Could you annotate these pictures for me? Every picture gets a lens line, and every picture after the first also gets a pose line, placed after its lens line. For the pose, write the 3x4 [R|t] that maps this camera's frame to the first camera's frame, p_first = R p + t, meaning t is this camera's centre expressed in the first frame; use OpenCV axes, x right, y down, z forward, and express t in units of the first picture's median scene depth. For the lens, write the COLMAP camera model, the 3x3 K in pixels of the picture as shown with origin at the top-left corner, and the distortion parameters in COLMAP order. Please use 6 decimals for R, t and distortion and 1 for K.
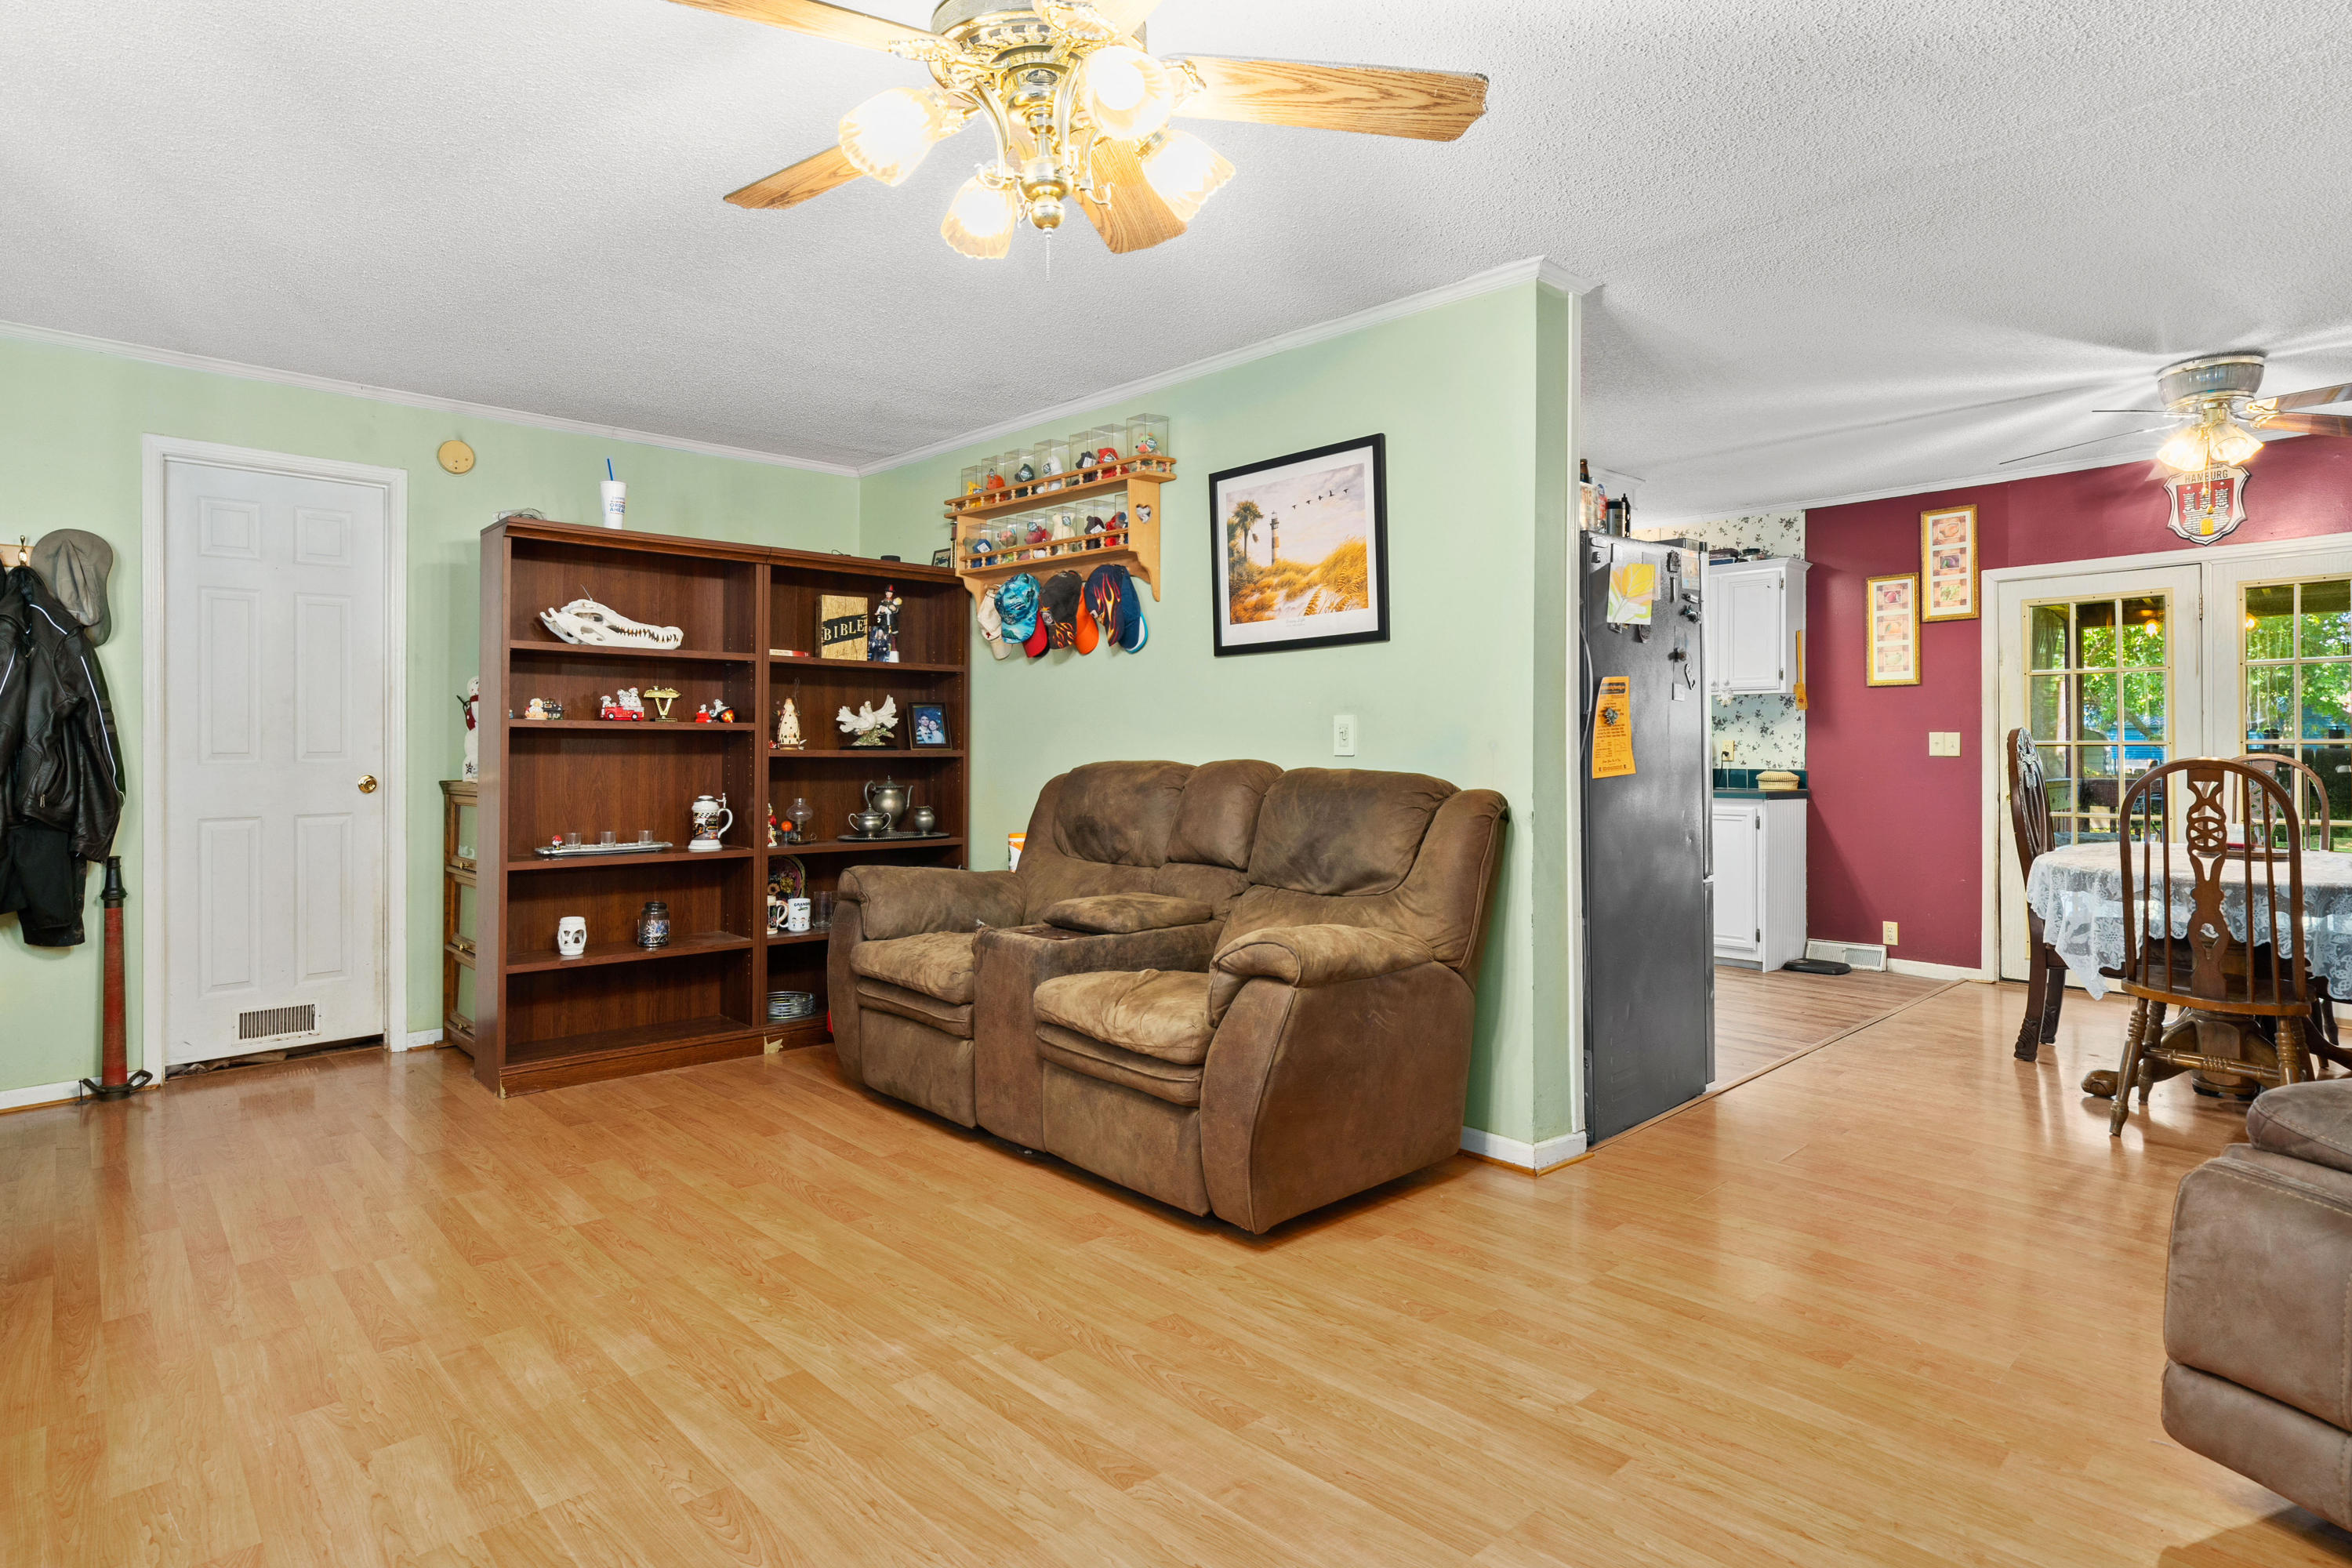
lens RADIAL K [[1307.3, 0, 1198.2], [0, 1307.3, 758.8], [0, 0, 1]] dist [-0.046956, 0.000202]
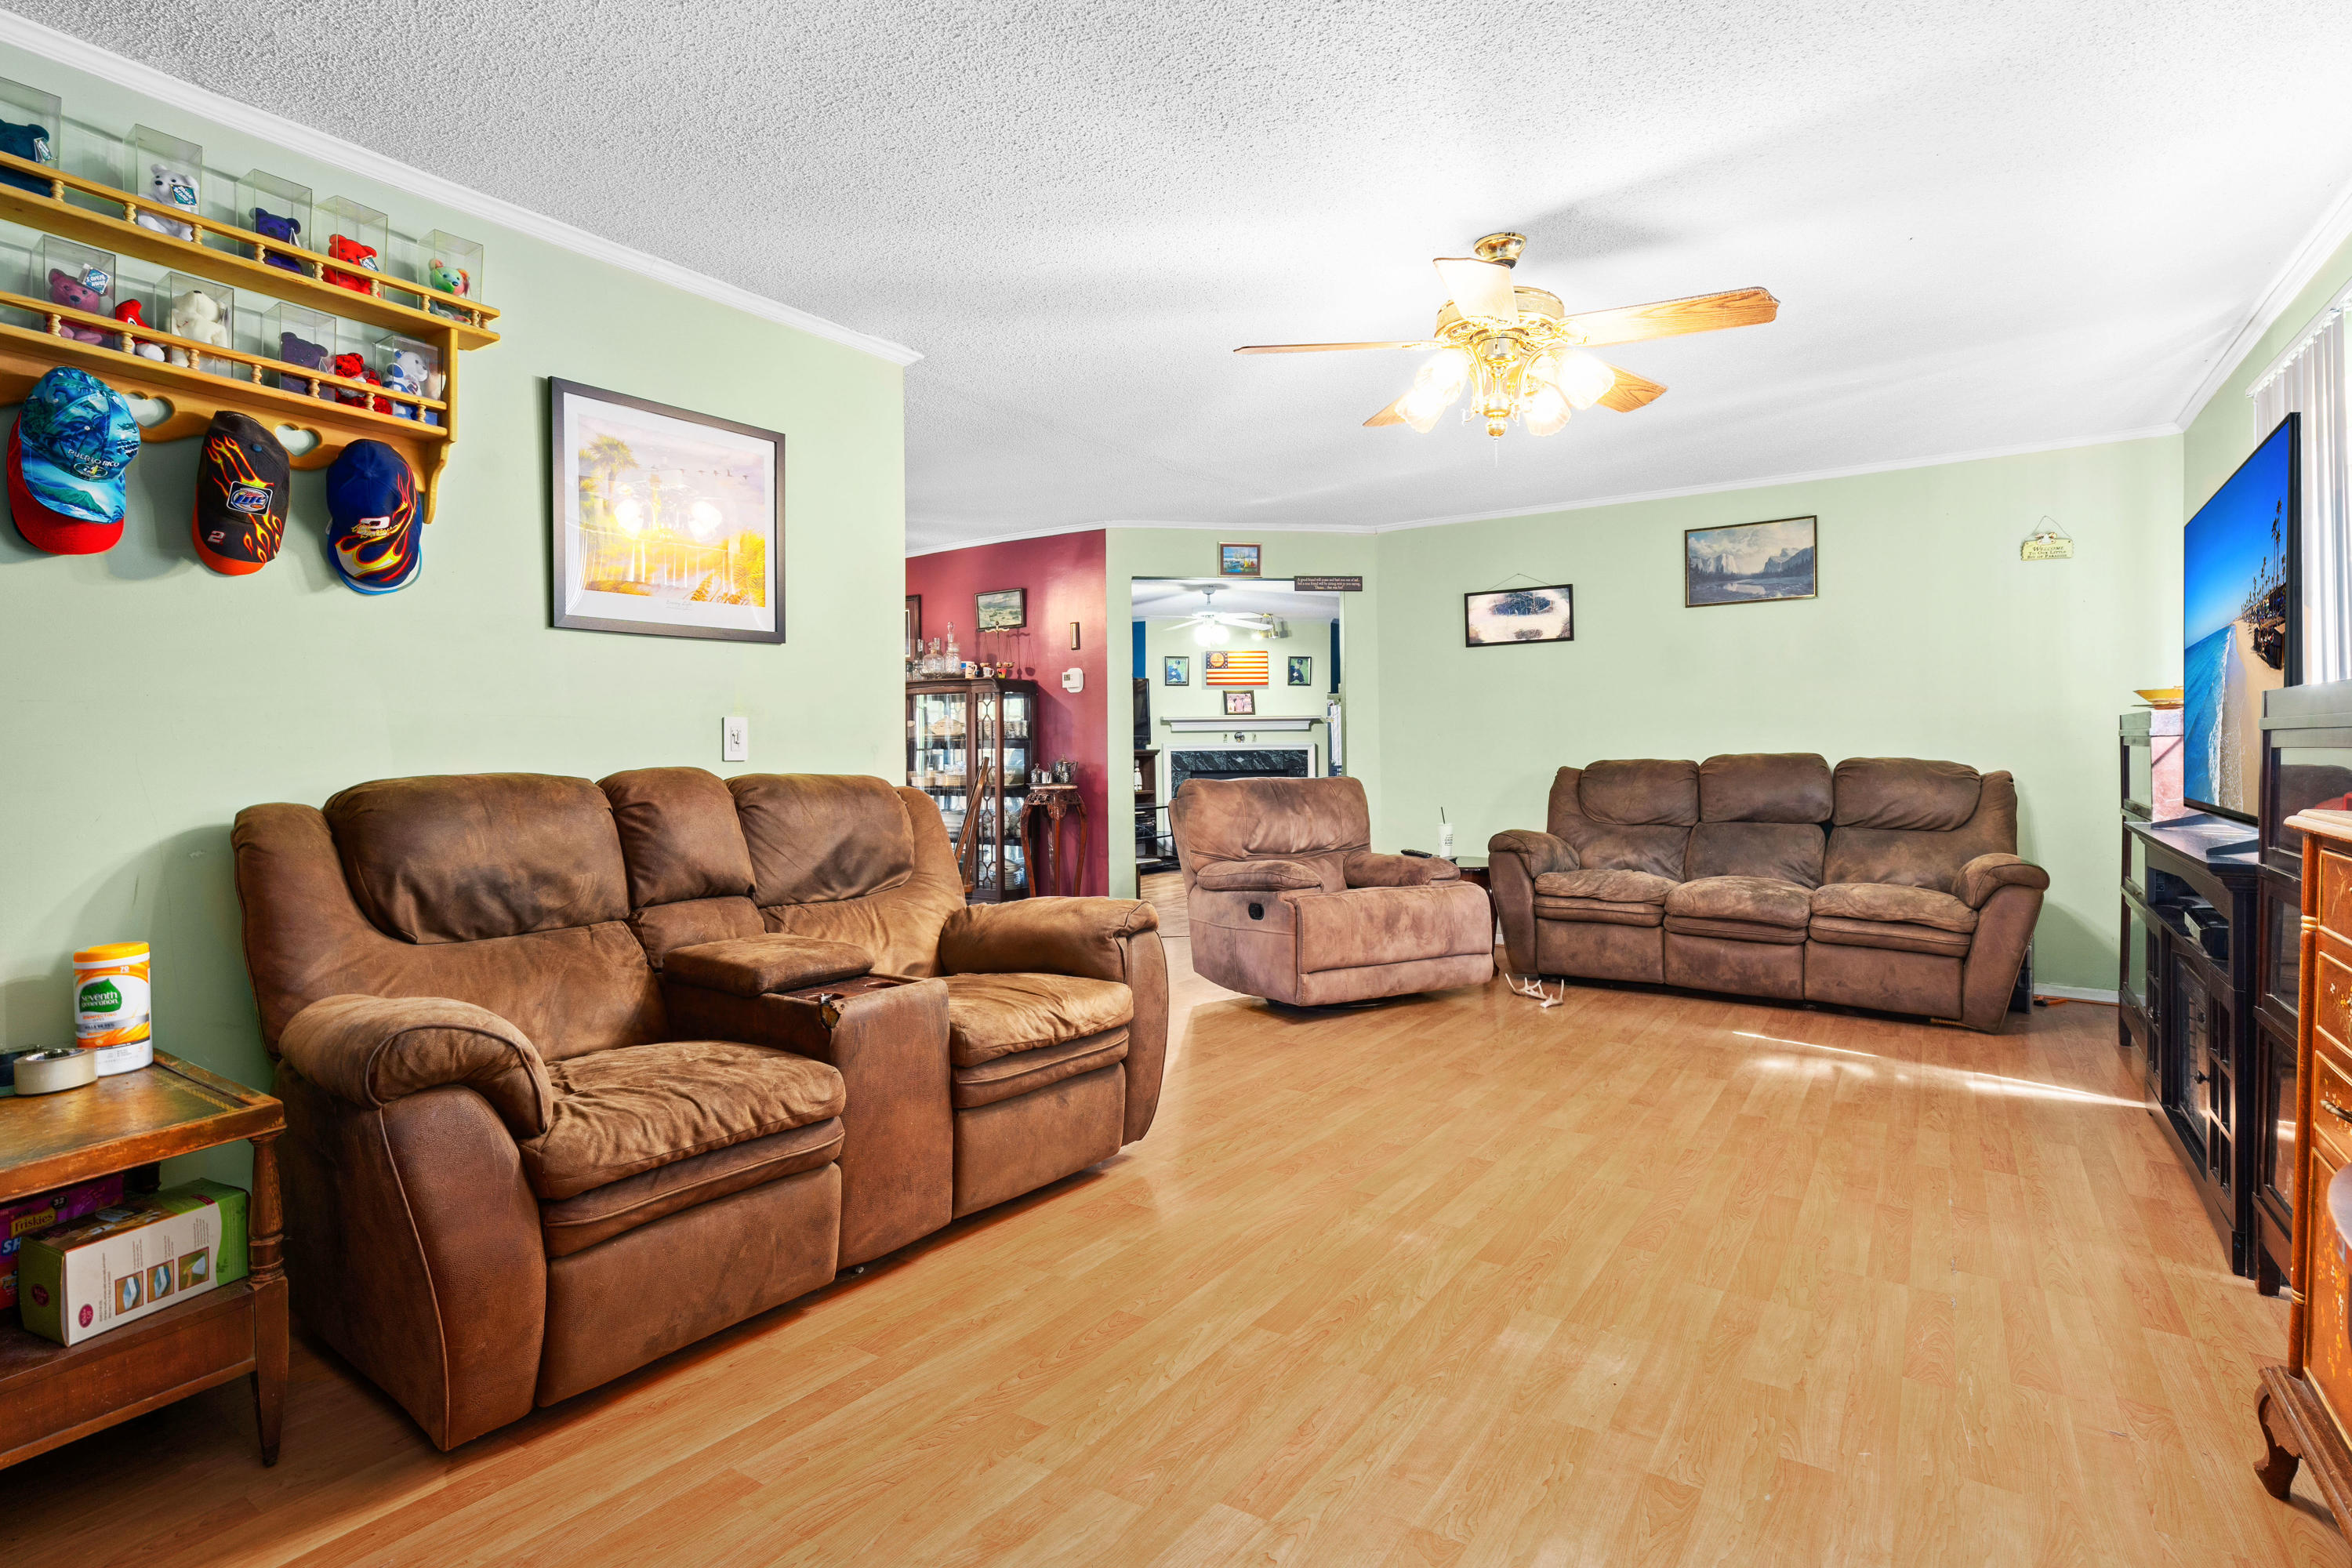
lens RADIAL K [[1130.1, 0, 1188.1], [0, 1130.1, 779.7], [0, 0, 1]] dist [-0.016755, 0.000440]
pose [[-0.196494, -0.018248, 0.980335, -0.758725], [0.003970, 0.999804, 0.019406, -0.002493], [-0.980497, 0.007705, -0.196383, 0.862745]]
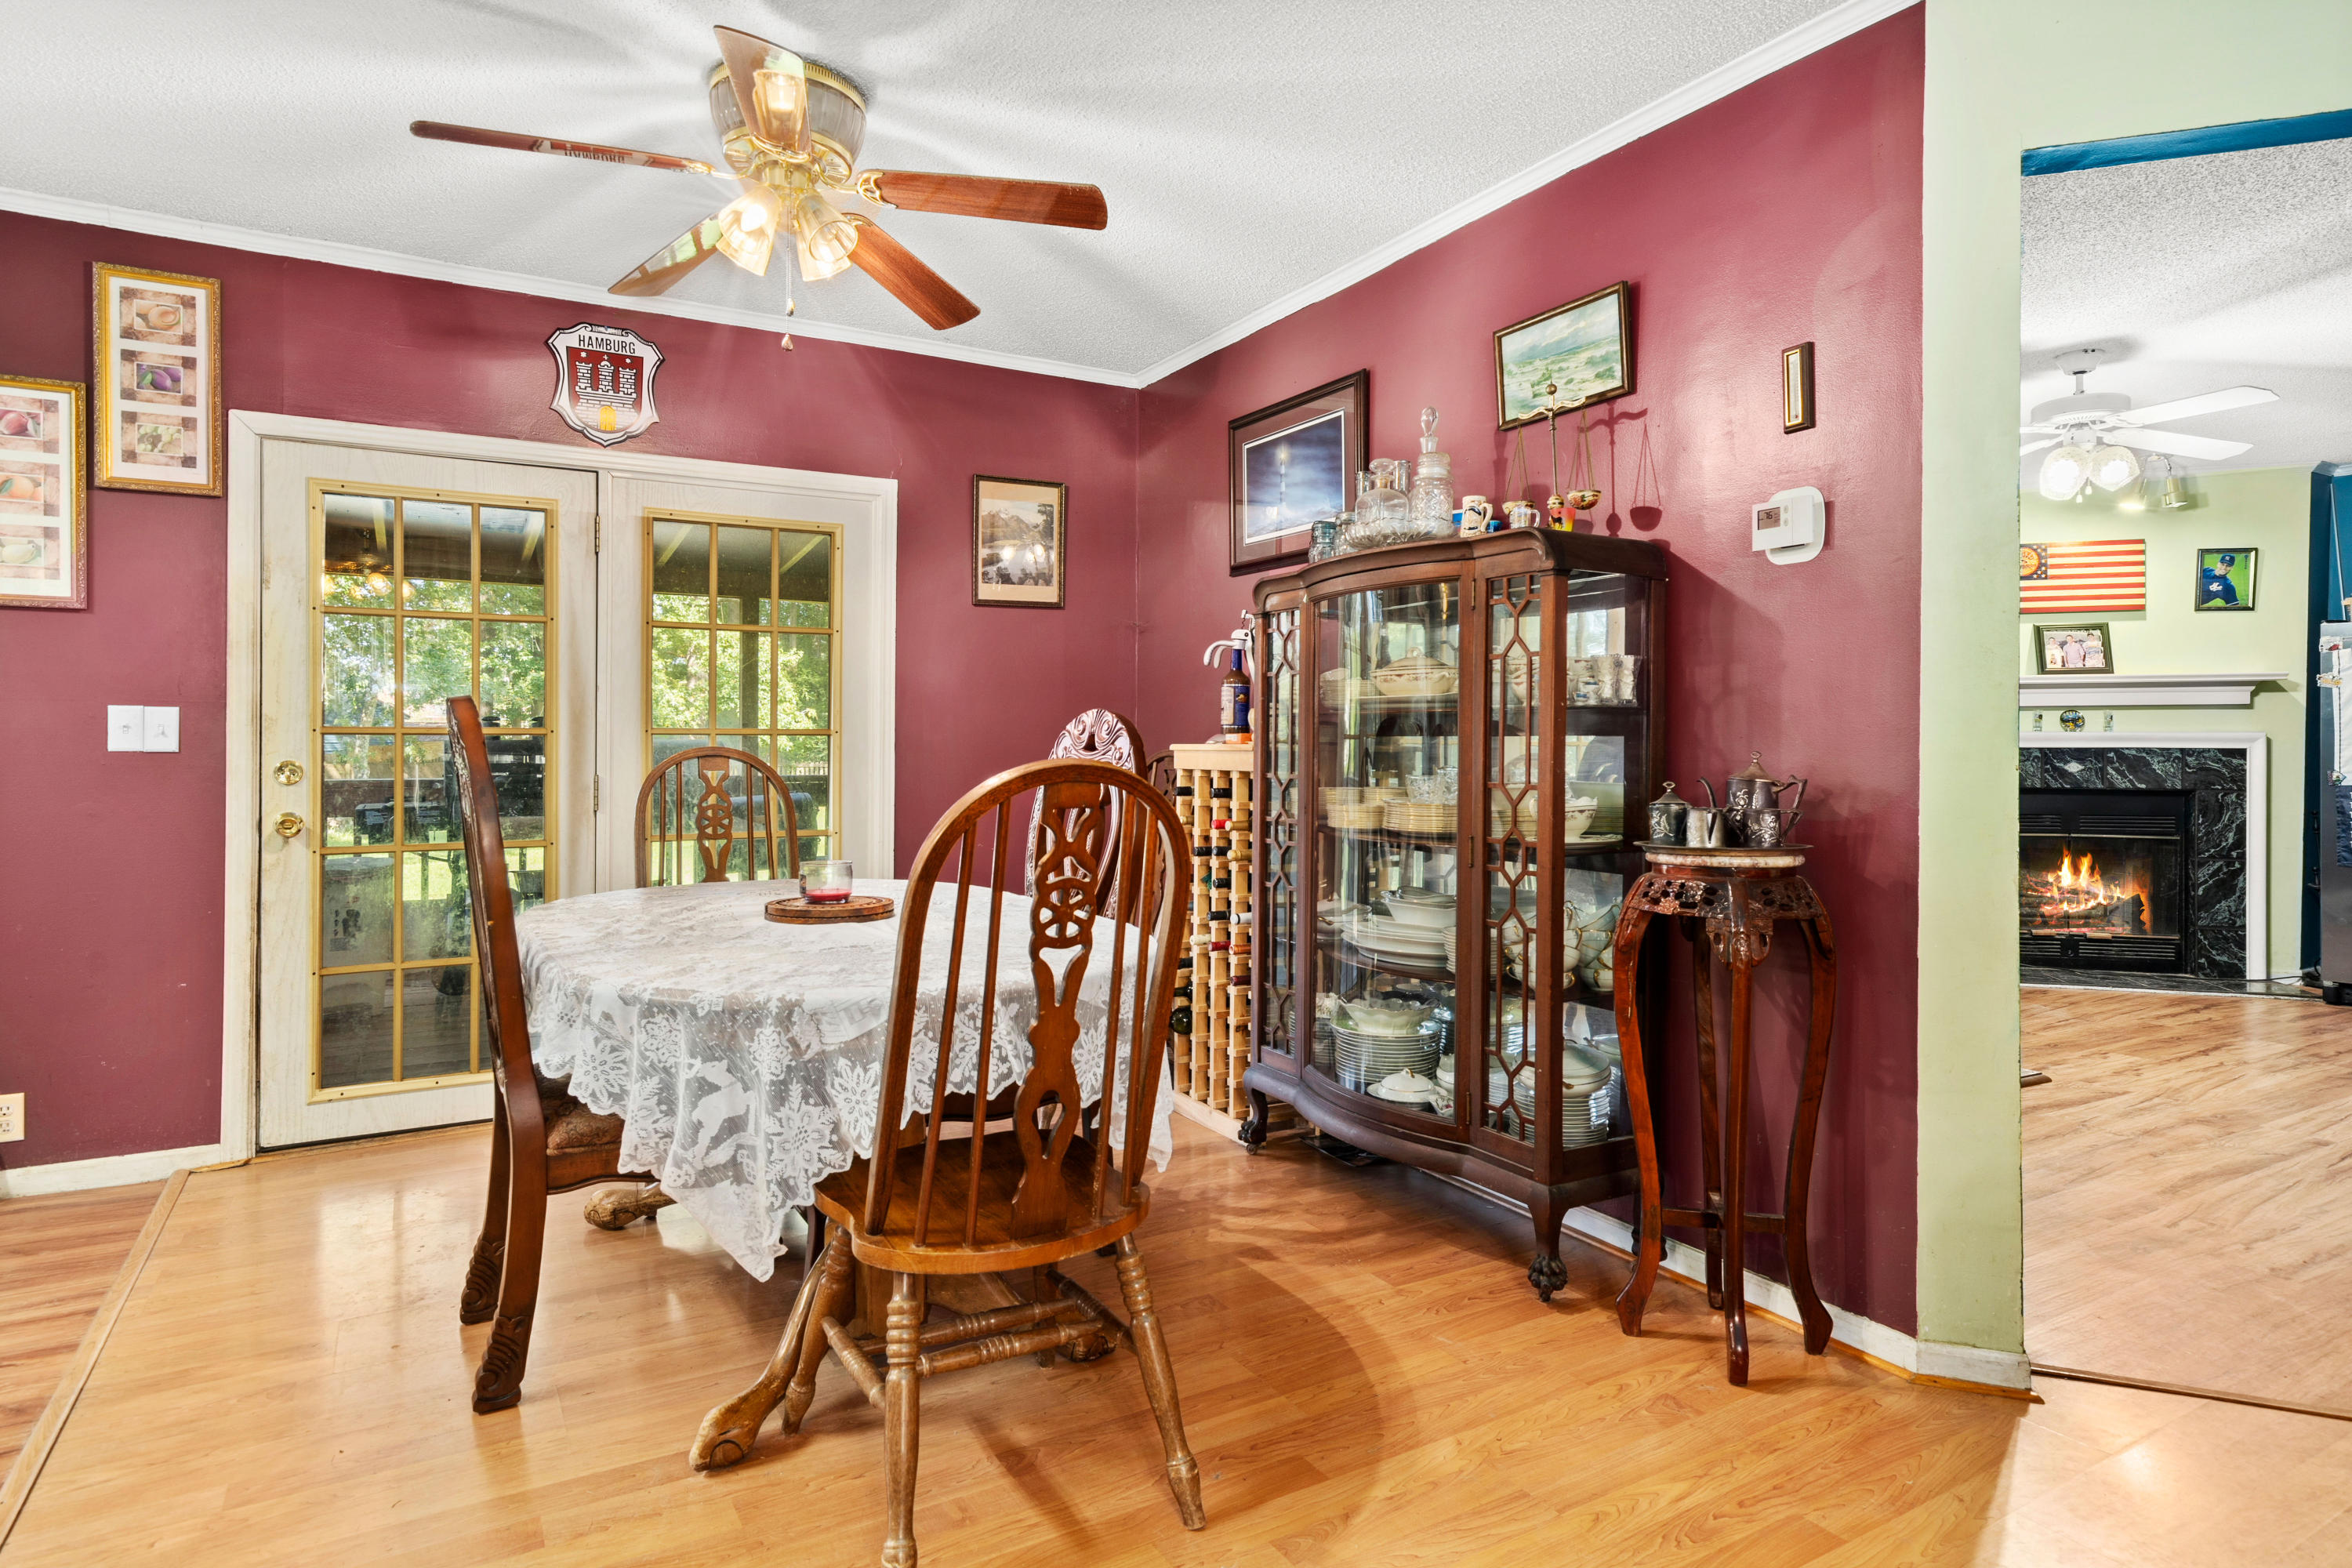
lens RADIAL K [[1280.8, 0, 1197.4], [0, 1280.8, 772.4], [0, 0, 1]] dist [0.015728, -0.001731]
pose [[0.248525, -0.011336, 0.968559, 0.321130], [-0.004492, 0.999907, 0.012856, -0.006104], [-0.968615, -0.007546, 0.248451, 0.817609]]
